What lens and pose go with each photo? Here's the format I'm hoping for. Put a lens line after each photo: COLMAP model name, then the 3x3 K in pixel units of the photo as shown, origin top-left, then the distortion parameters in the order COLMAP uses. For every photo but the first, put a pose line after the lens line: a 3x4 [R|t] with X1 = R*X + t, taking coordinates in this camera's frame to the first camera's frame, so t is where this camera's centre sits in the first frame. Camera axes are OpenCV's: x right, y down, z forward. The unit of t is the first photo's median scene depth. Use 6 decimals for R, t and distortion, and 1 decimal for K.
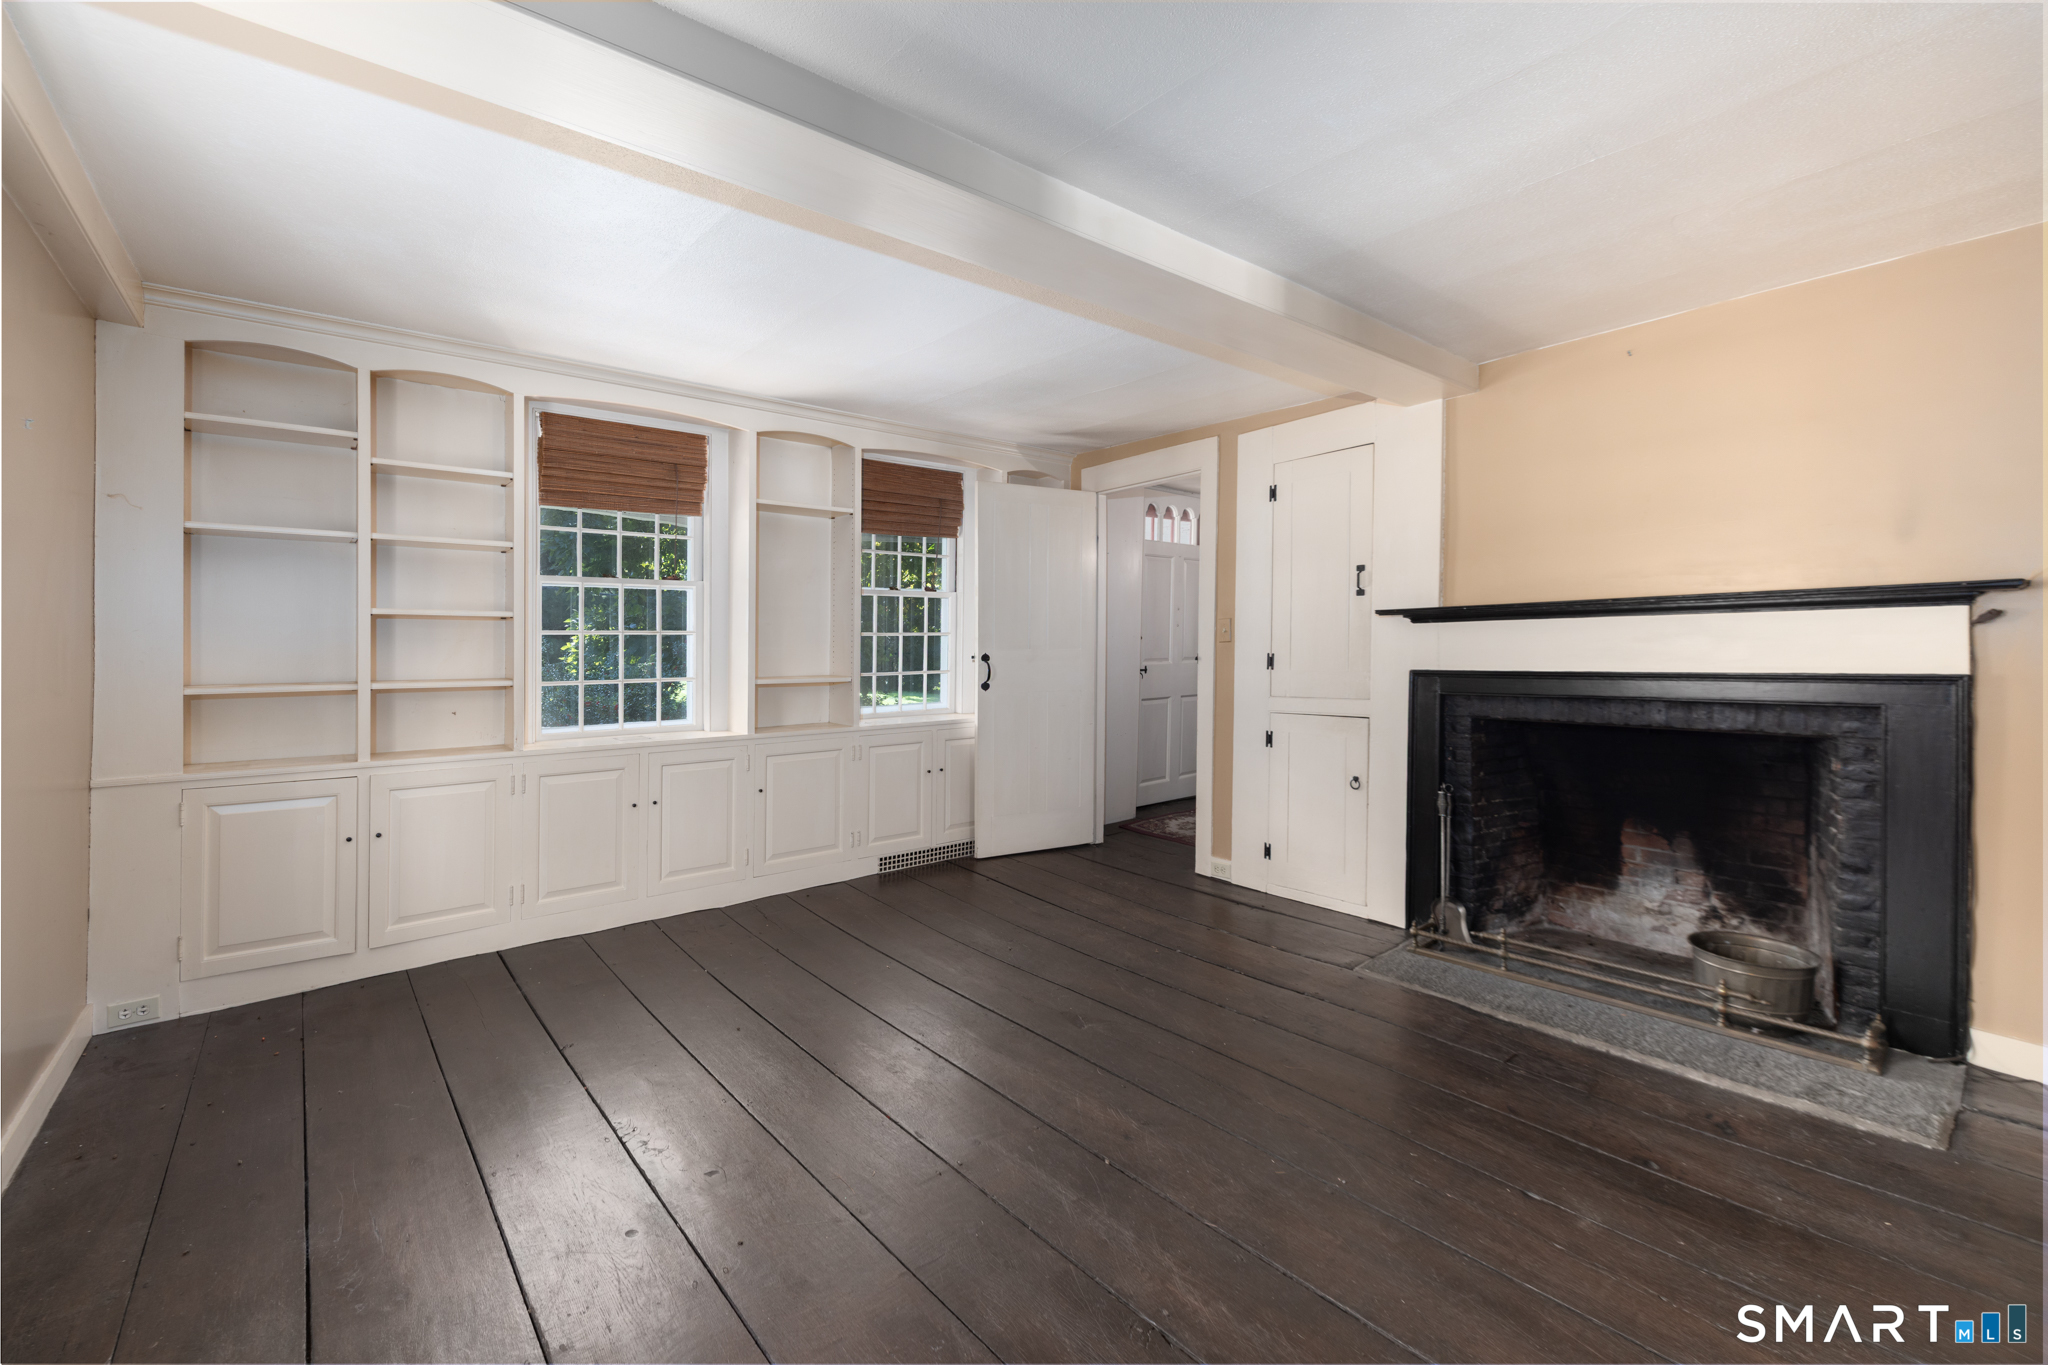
lens RADIAL K [[889.8, 0, 1007.6], [0, 889.8, 661.3], [0, 0, 1]] dist [-0.005133, 0.001714]
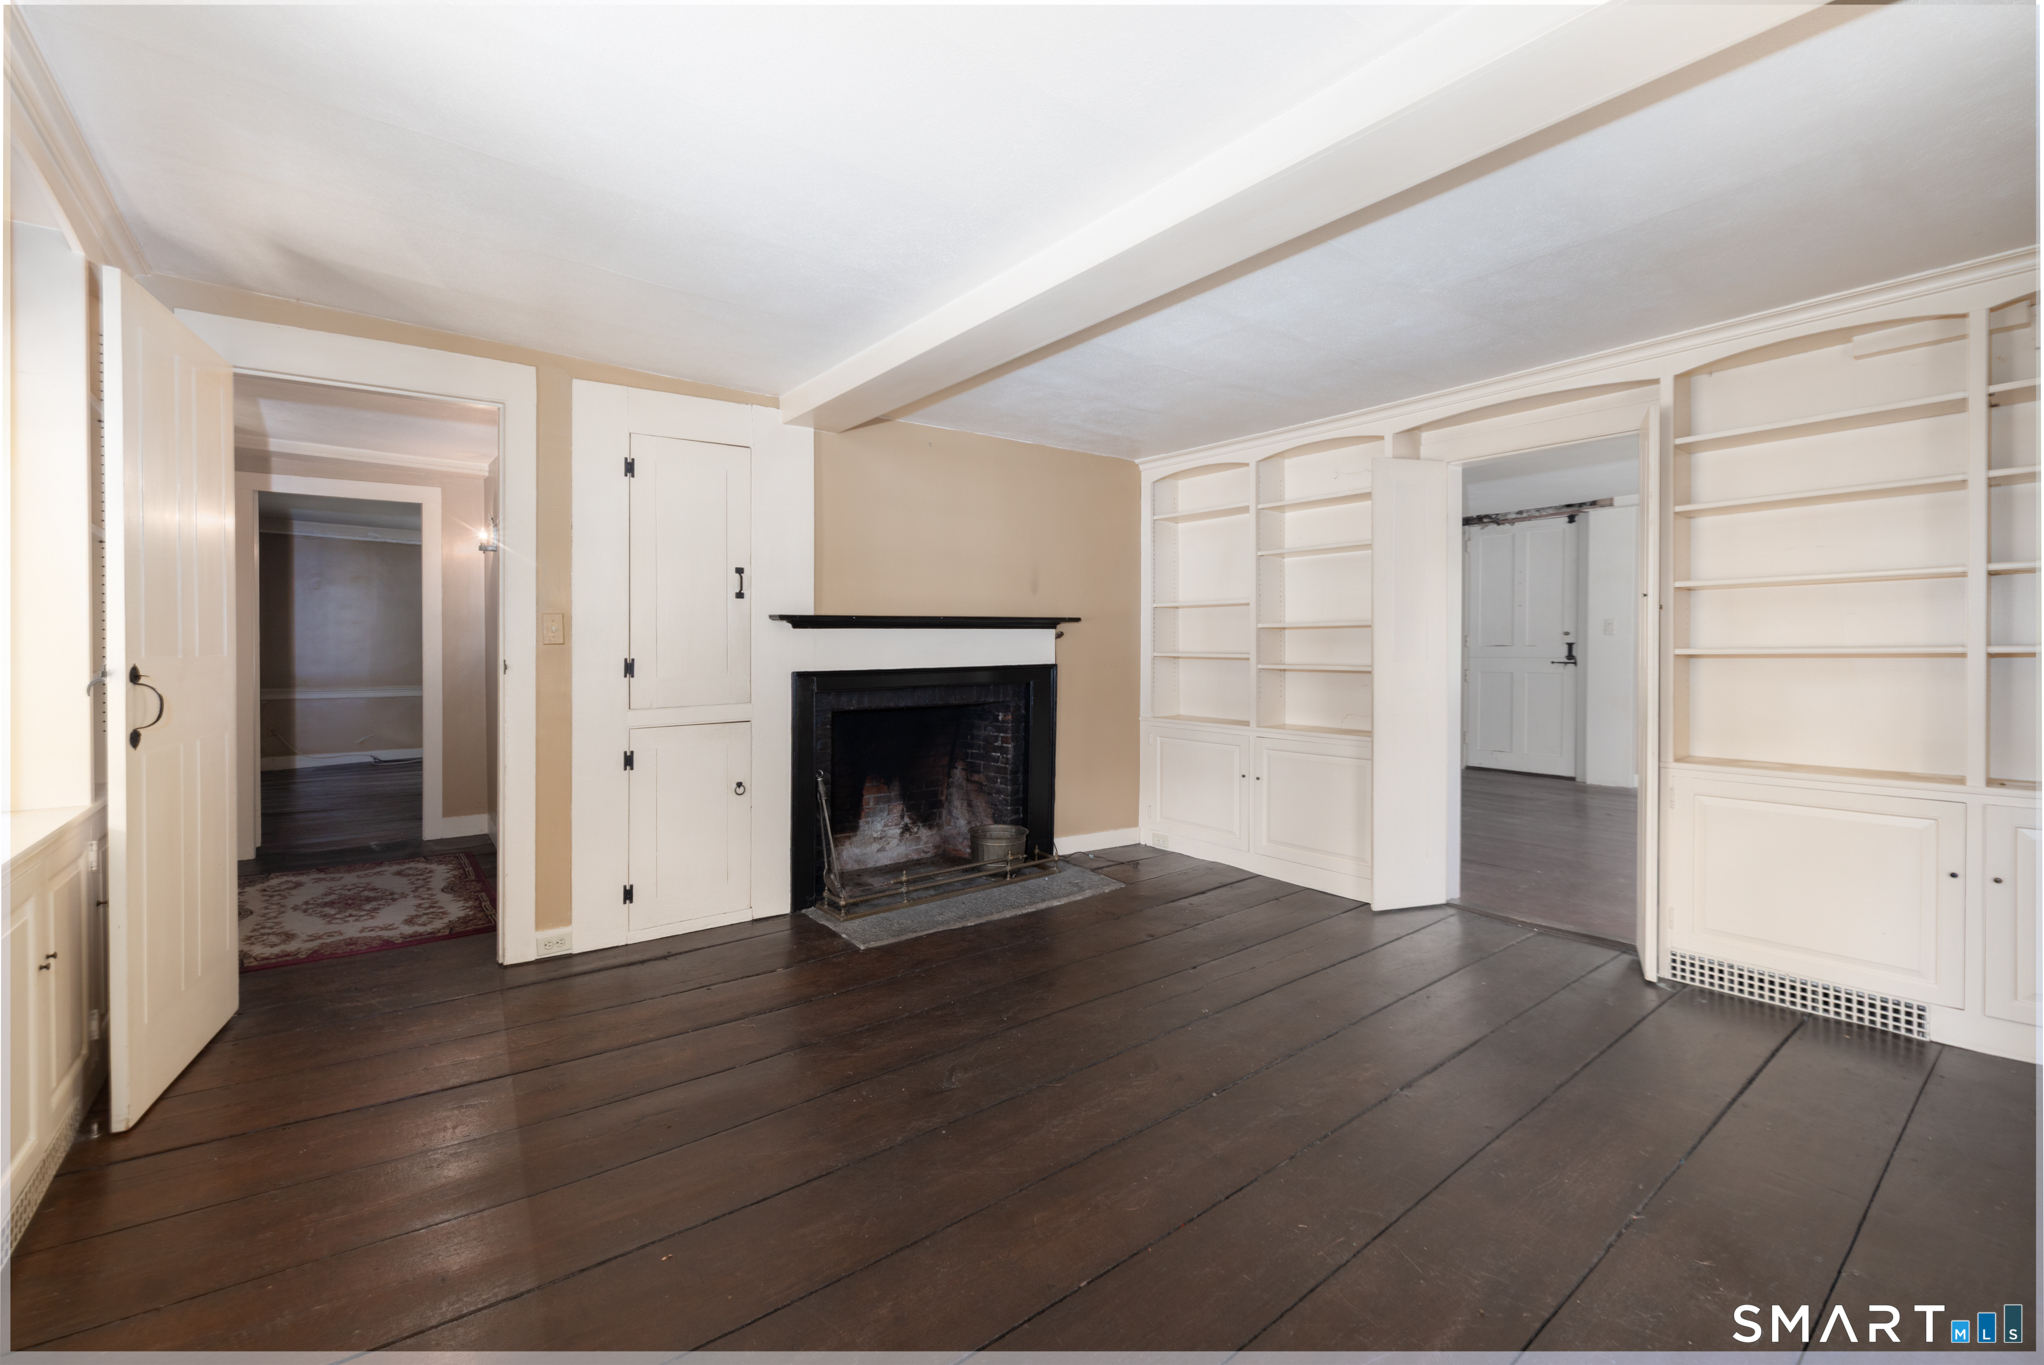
lens RADIAL K [[888.1, 0, 1003.9], [0, 888.1, 670.5], [0, 0, 1]] dist [-0.005133, 0.001714]
pose [[0.006571, -0.026739, 0.999621, -0.655261], [0.015649, 0.999523, 0.026634, -0.017556], [-0.999856, 0.015468, 0.006987, 0.778106]]
